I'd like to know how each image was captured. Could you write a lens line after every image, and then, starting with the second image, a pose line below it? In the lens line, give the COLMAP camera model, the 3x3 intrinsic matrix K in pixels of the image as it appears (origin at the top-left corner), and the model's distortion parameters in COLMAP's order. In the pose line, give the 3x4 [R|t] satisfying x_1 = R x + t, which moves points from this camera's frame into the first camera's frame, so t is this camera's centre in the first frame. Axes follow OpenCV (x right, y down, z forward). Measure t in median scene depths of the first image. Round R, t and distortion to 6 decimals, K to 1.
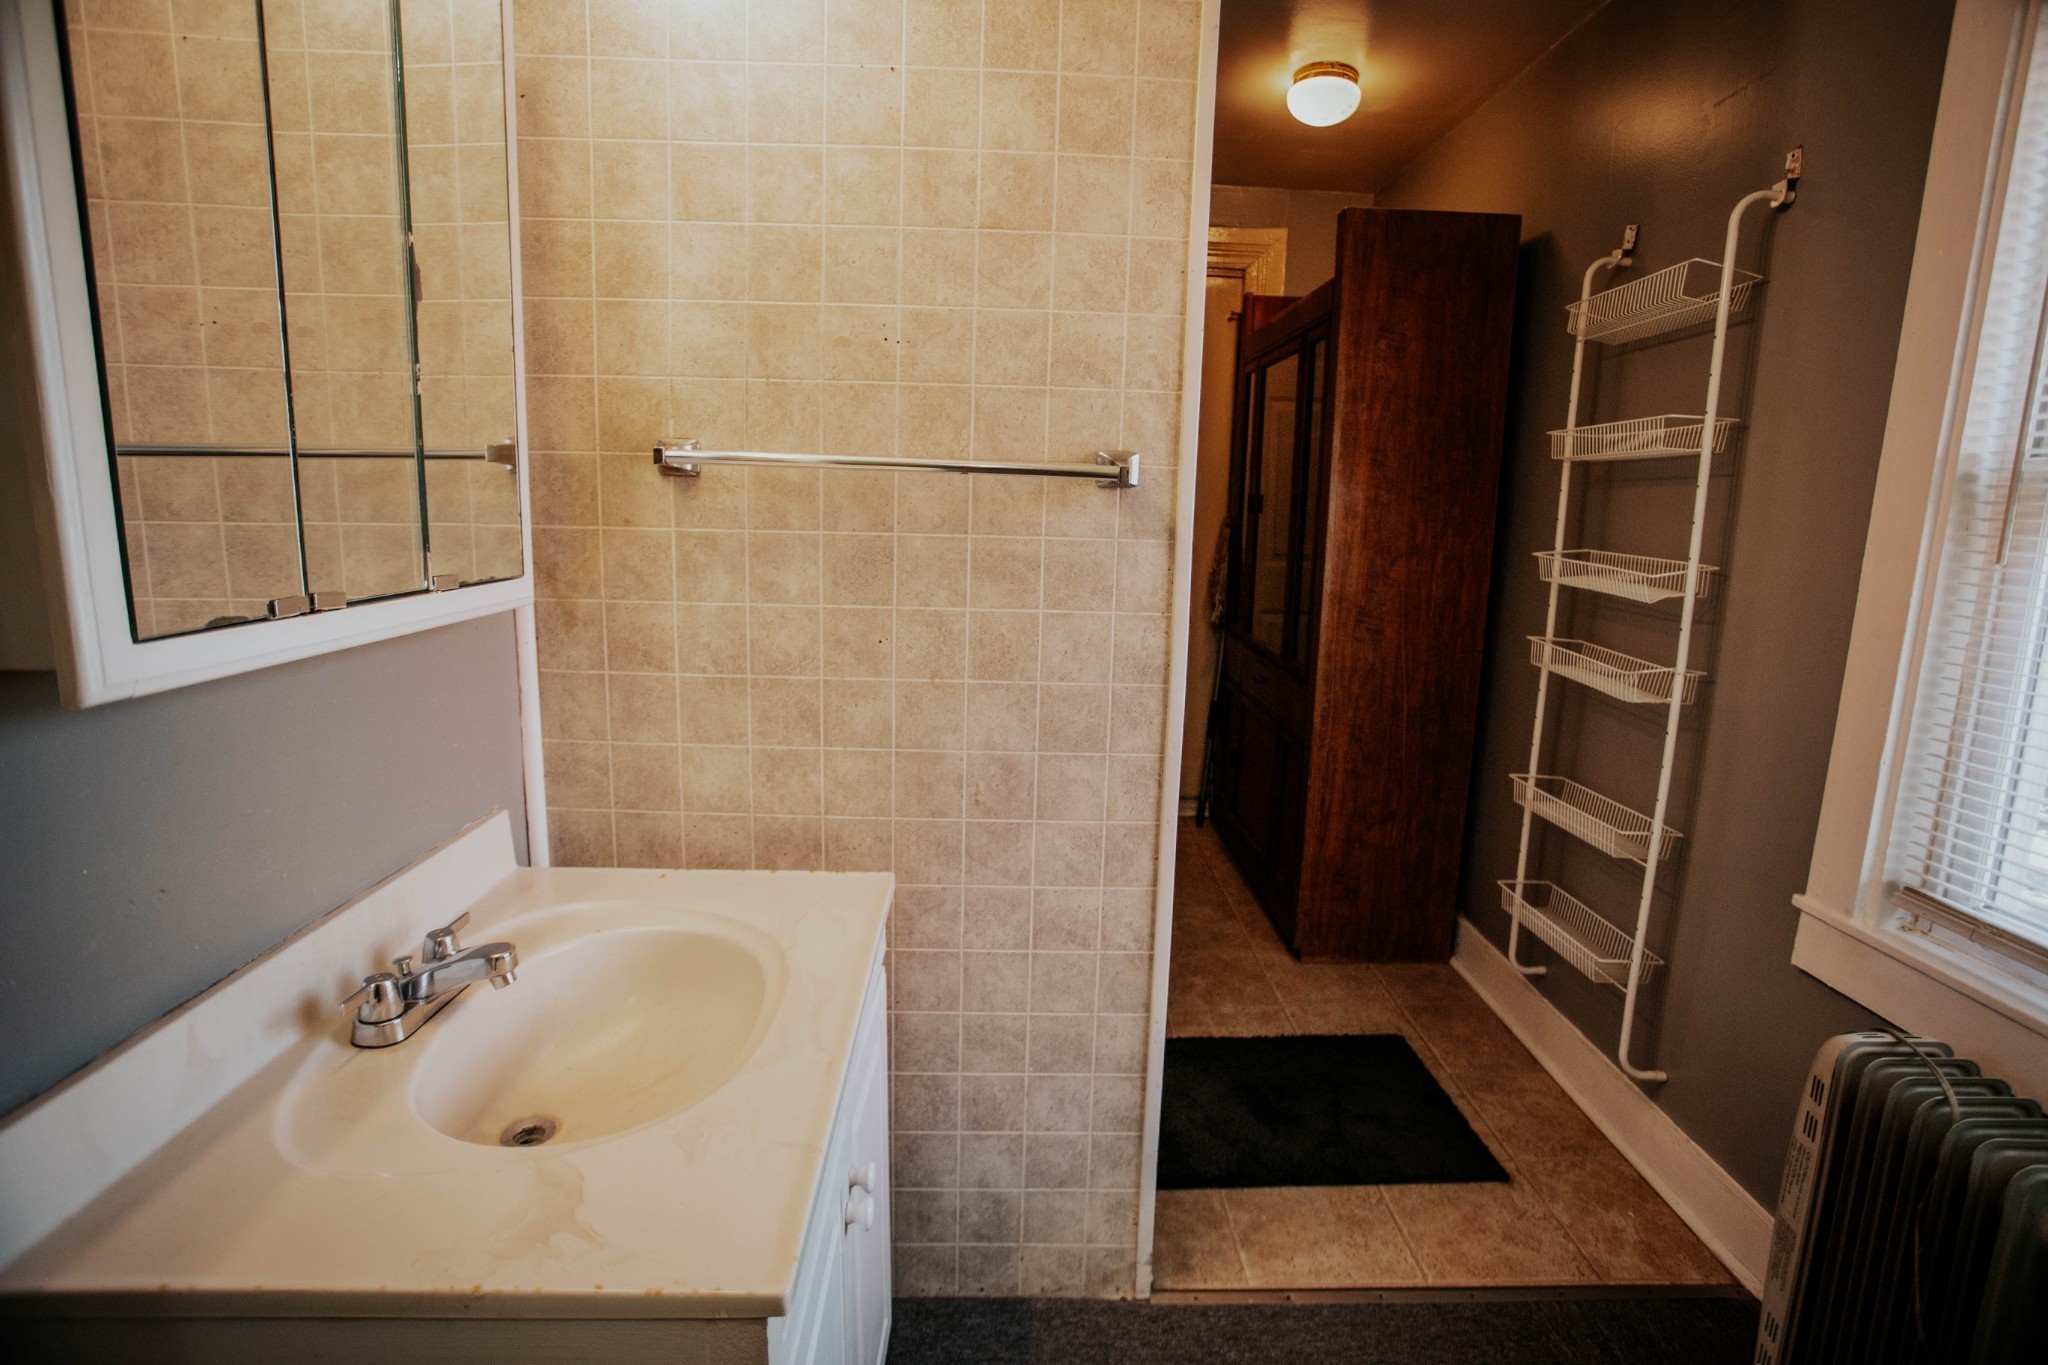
lens RADIAL K [[1009.4, 0, 1021.2], [0, 1009.4, 671.1], [0, 0, 1]] dist [-0.056590, 0.019476]
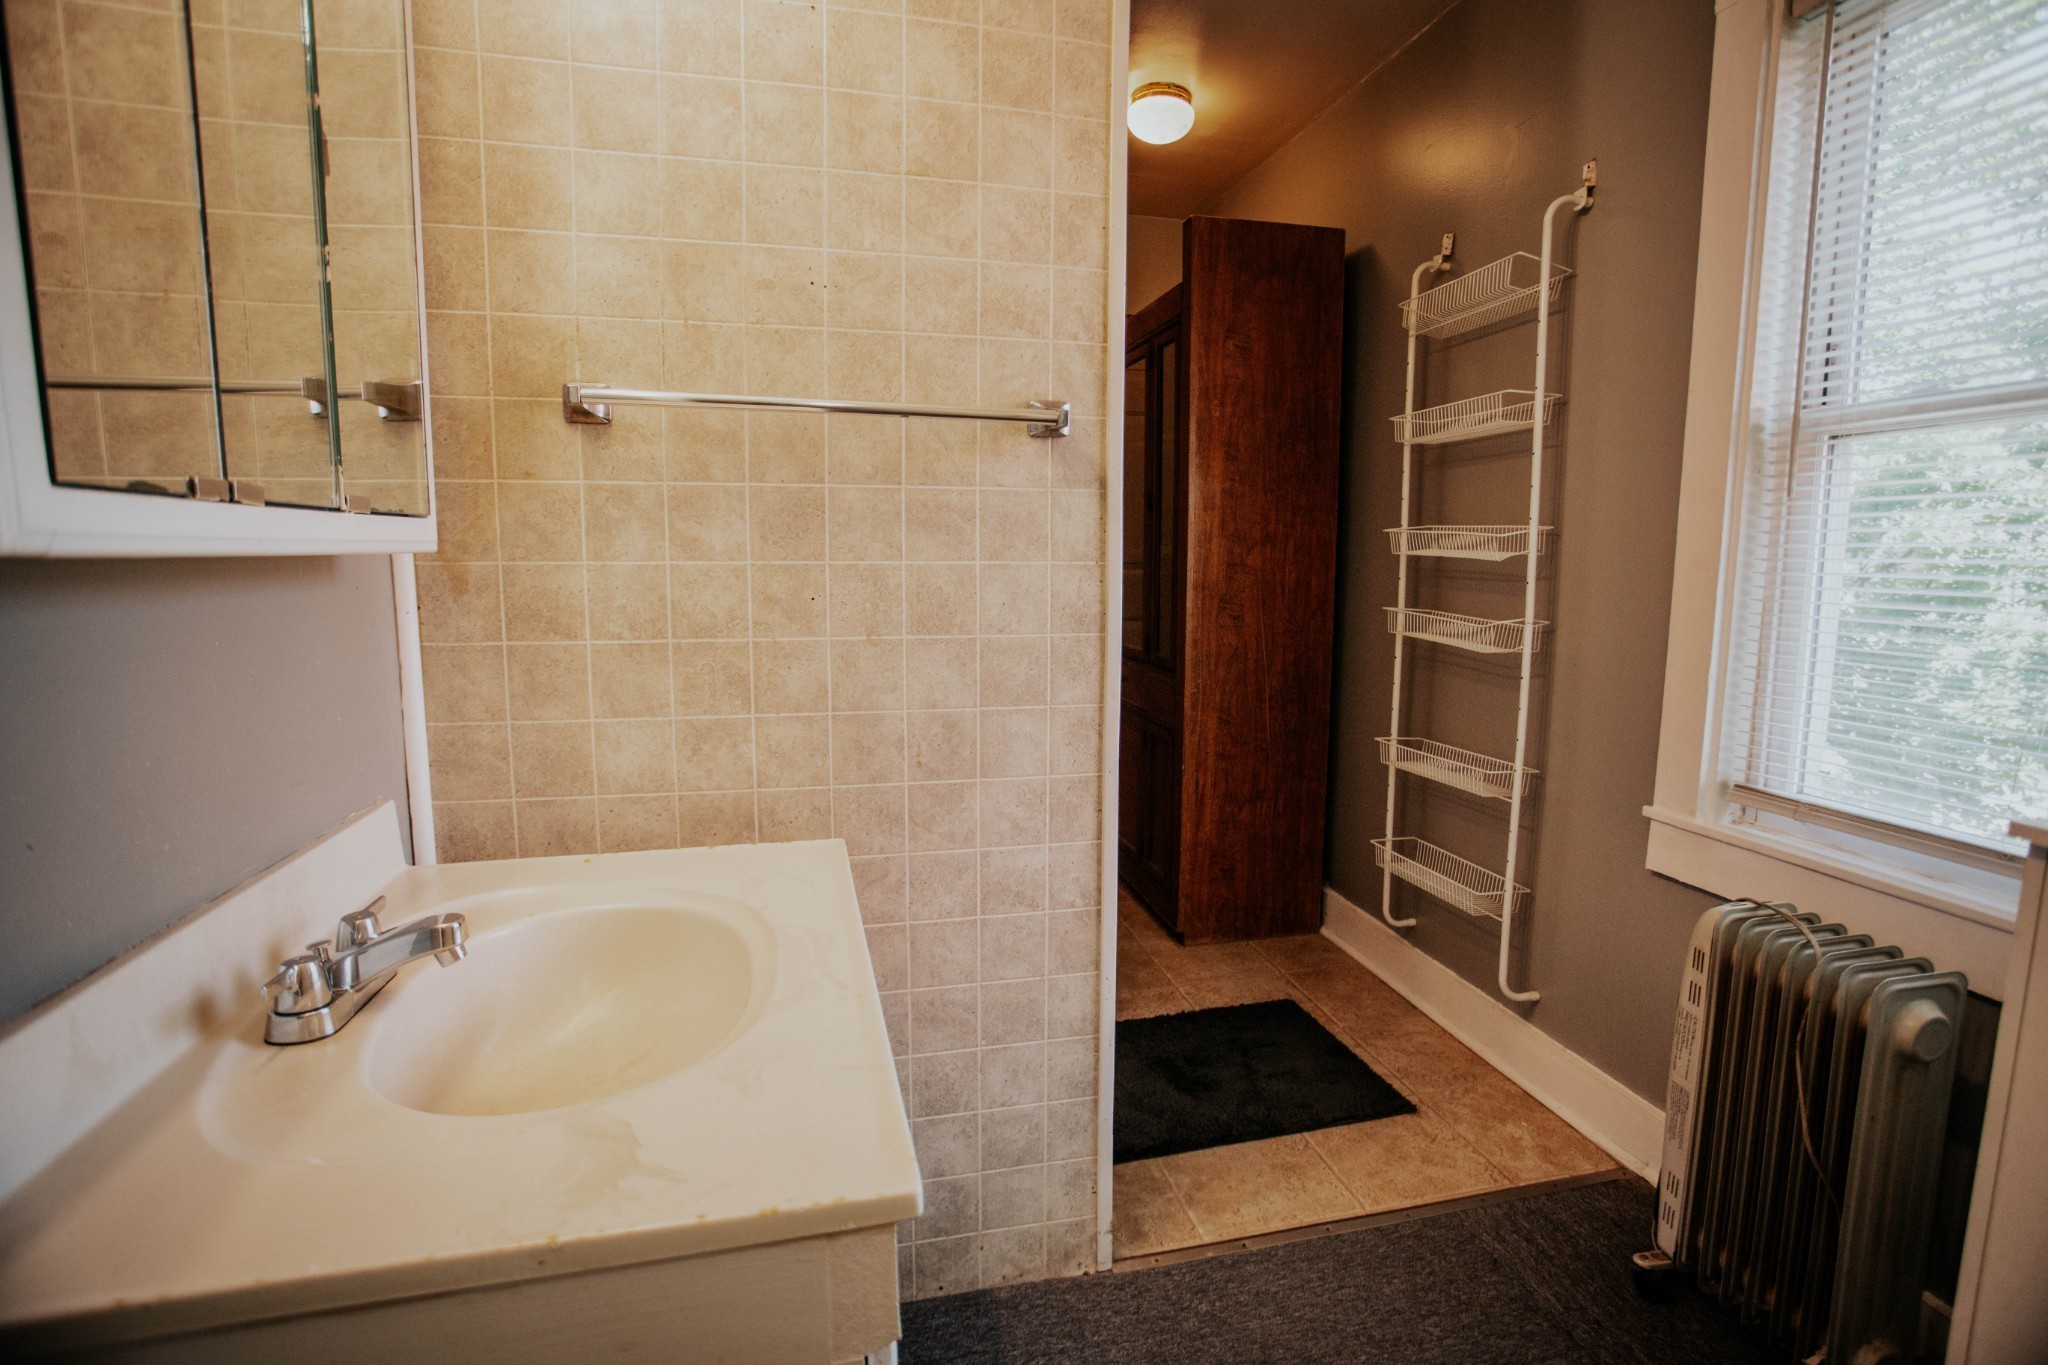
lens RADIAL K [[1009.4, 0, 1039.5], [0, 1009.4, 679.3], [0, 0, 1]] dist [-0.056590, 0.019476]
pose [[0.976039, -0.048640, 0.212090, -0.134808], [0.057525, 0.997698, -0.035918, 0.091917], [-0.209855, 0.047258, 0.976590, 0.029624]]
